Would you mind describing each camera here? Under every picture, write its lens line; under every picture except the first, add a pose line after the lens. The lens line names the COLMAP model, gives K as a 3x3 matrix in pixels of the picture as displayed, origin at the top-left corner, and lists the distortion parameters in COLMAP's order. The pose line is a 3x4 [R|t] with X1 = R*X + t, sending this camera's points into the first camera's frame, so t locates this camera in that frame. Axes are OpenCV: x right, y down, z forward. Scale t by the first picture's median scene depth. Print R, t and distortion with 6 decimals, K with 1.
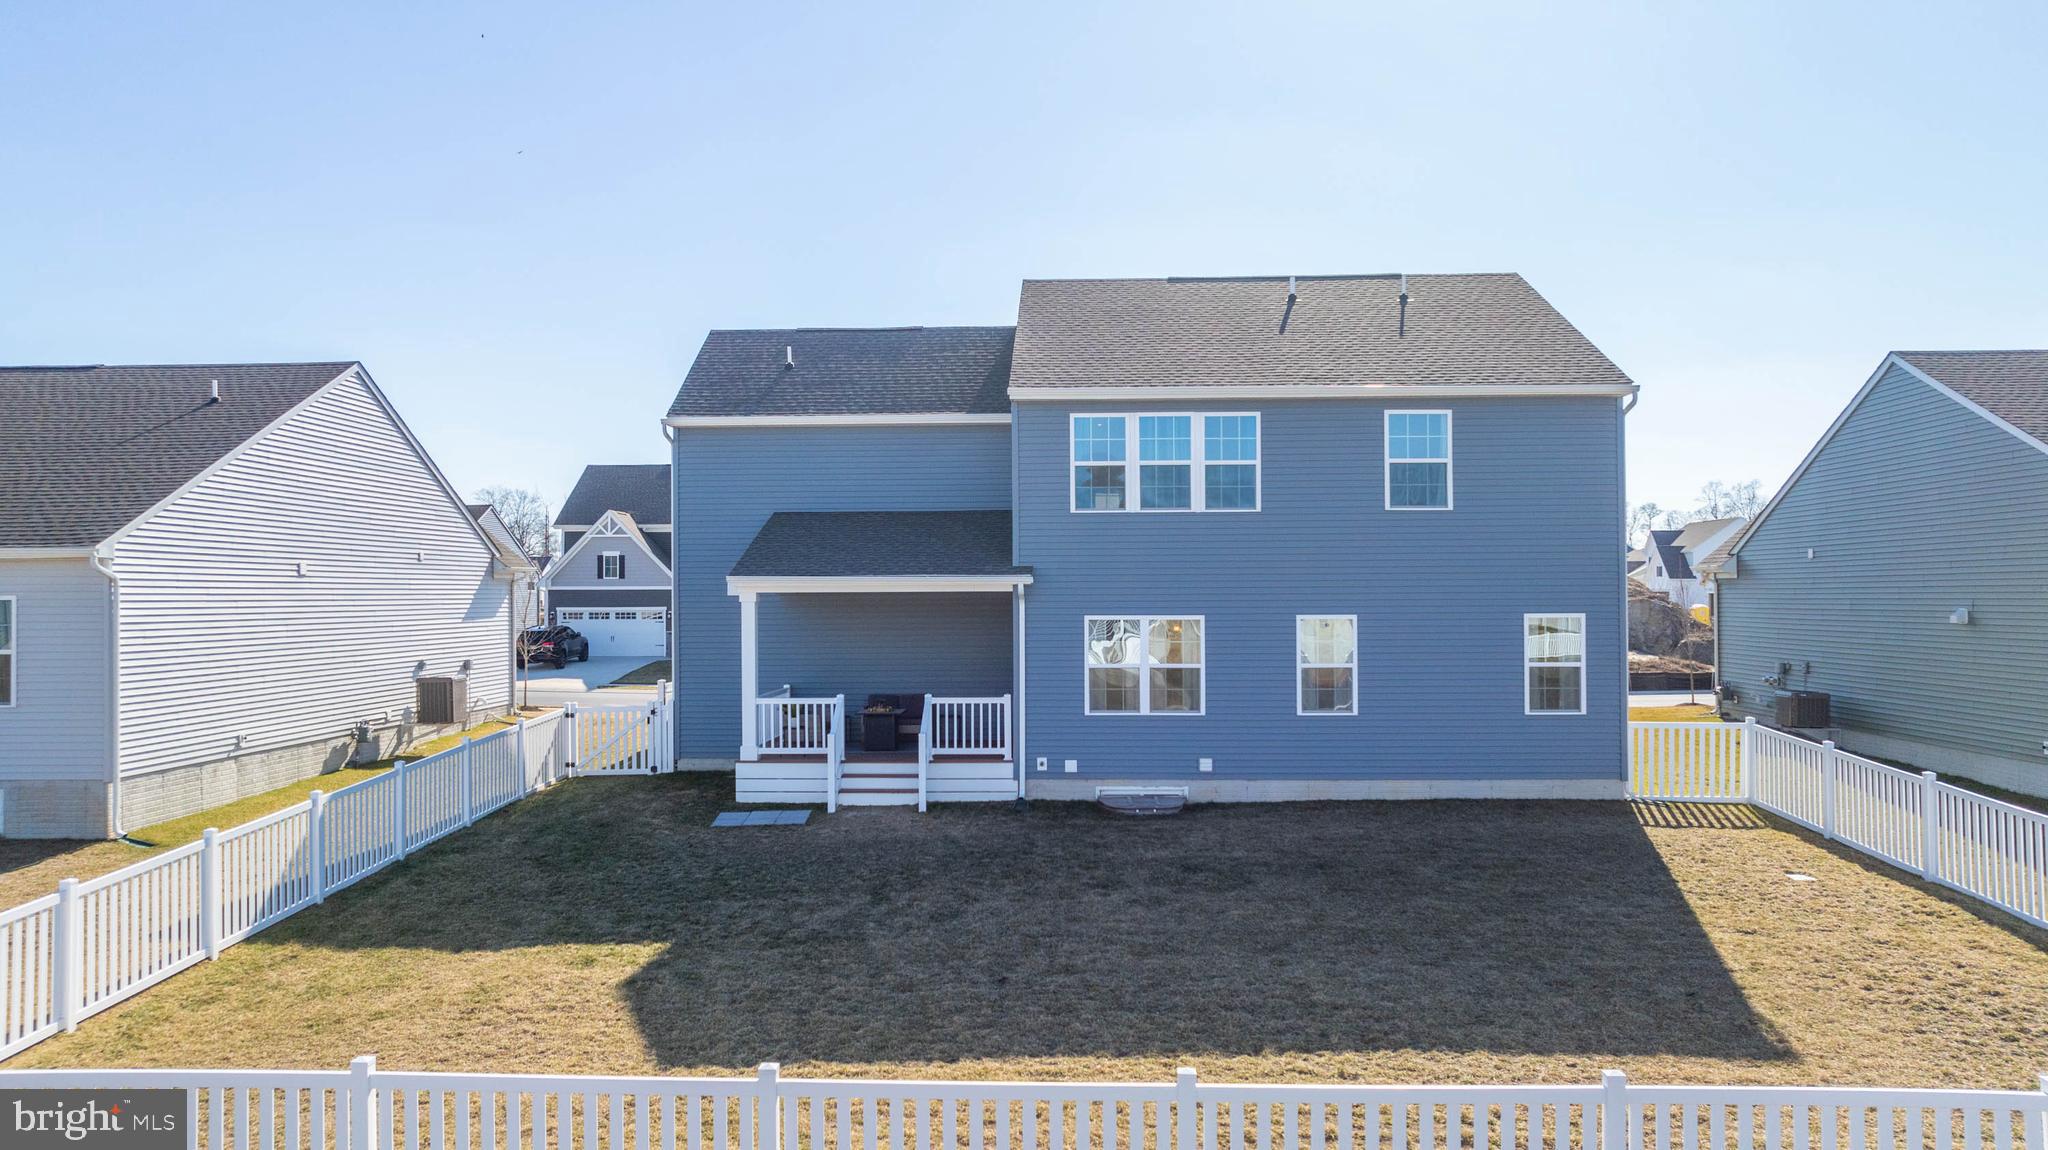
lens RADIAL K [[1478.1, 0, 1020.0], [0, 1478.1, 587.0], [0, 0, 1]] dist [-0.017376, -0.002472]
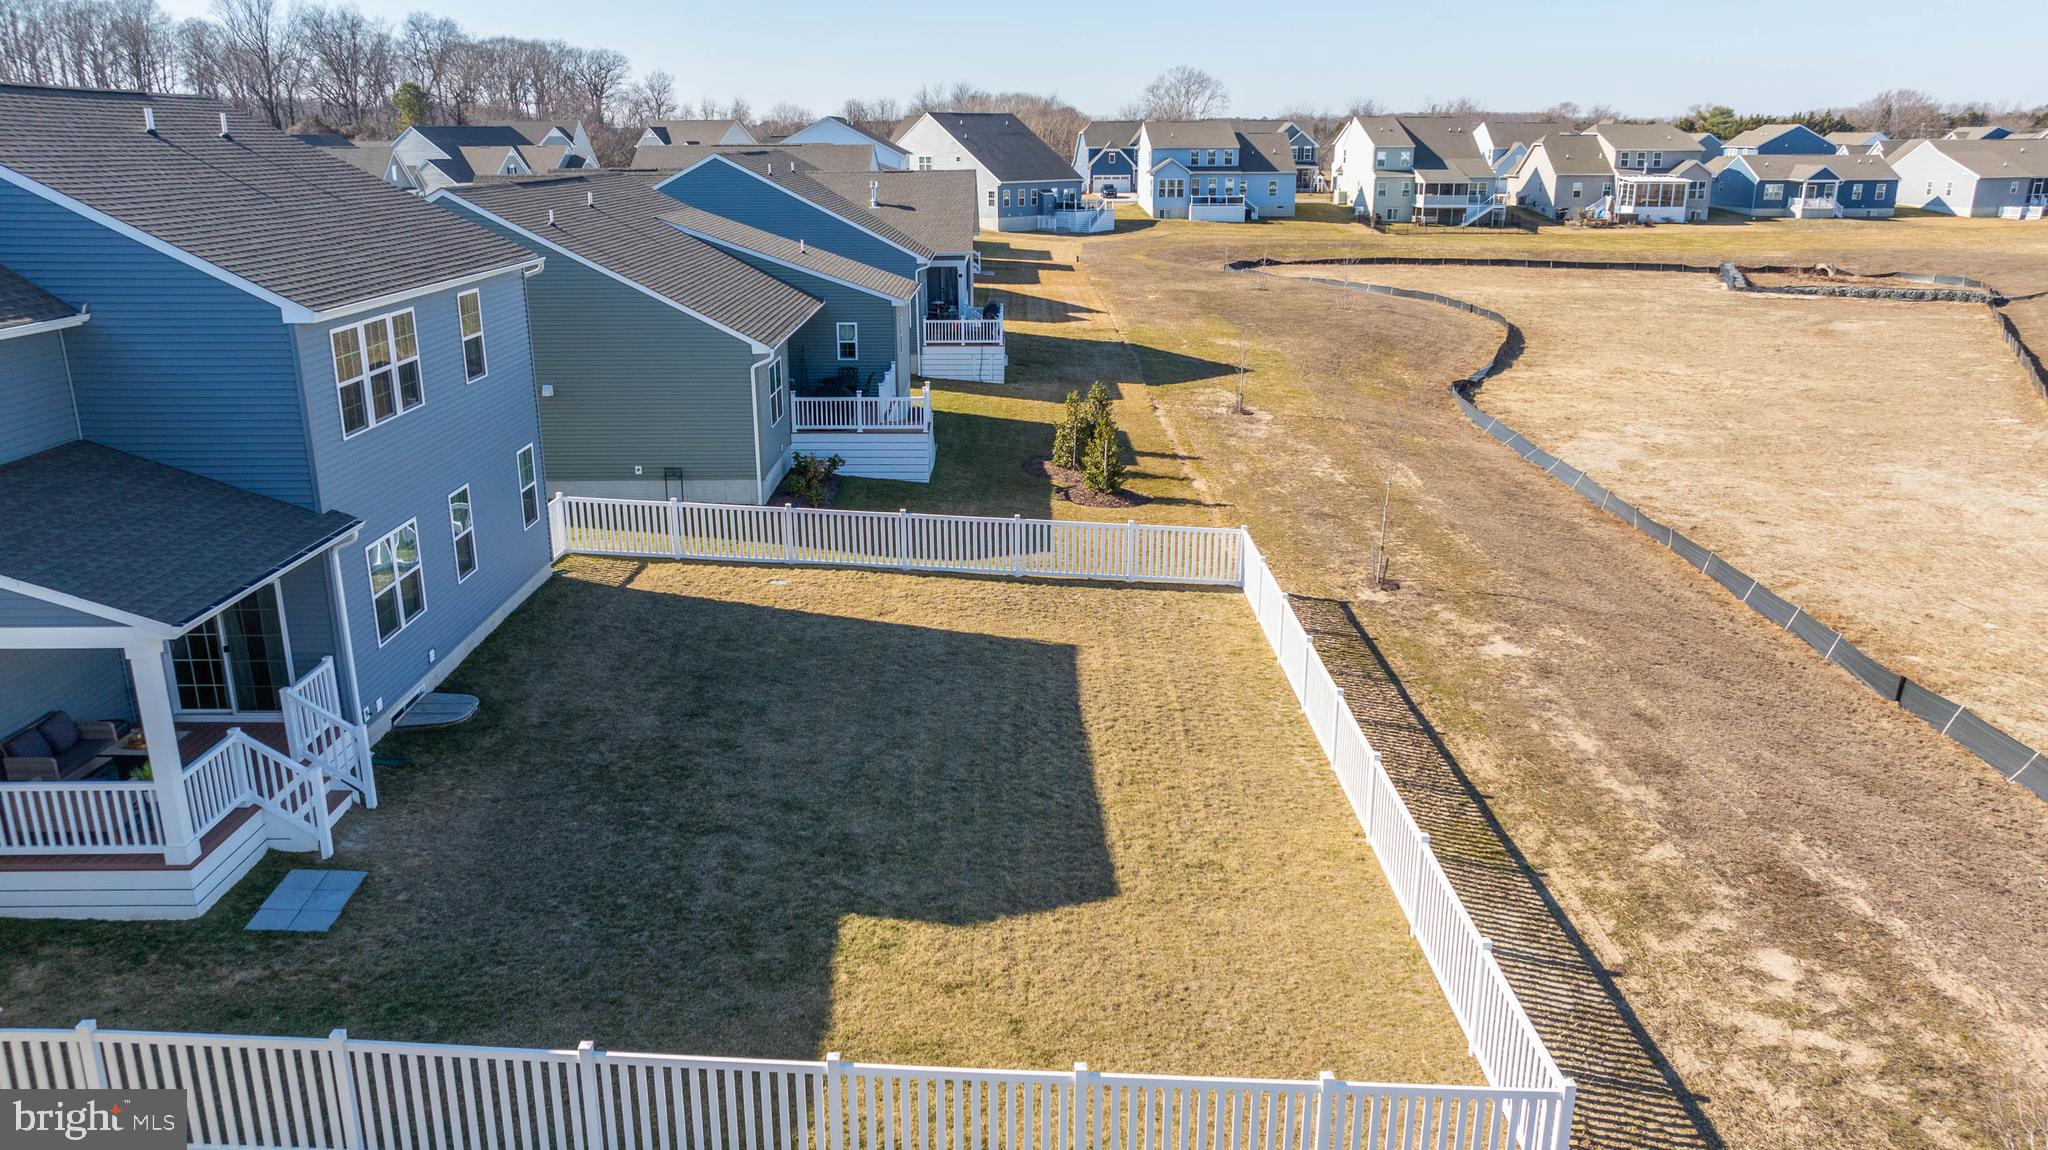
lens RADIAL K [[1478.1, 0, 1020.0], [0, 1478.1, 587.0], [0, 0, 1]] dist [-0.017376, -0.002472]
pose [[-0.045851, -0.282700, 0.958112, -0.869586], [-0.005622, 0.959178, 0.282746, -0.220280], [-0.998932, 0.007578, -0.045568, 0.631409]]
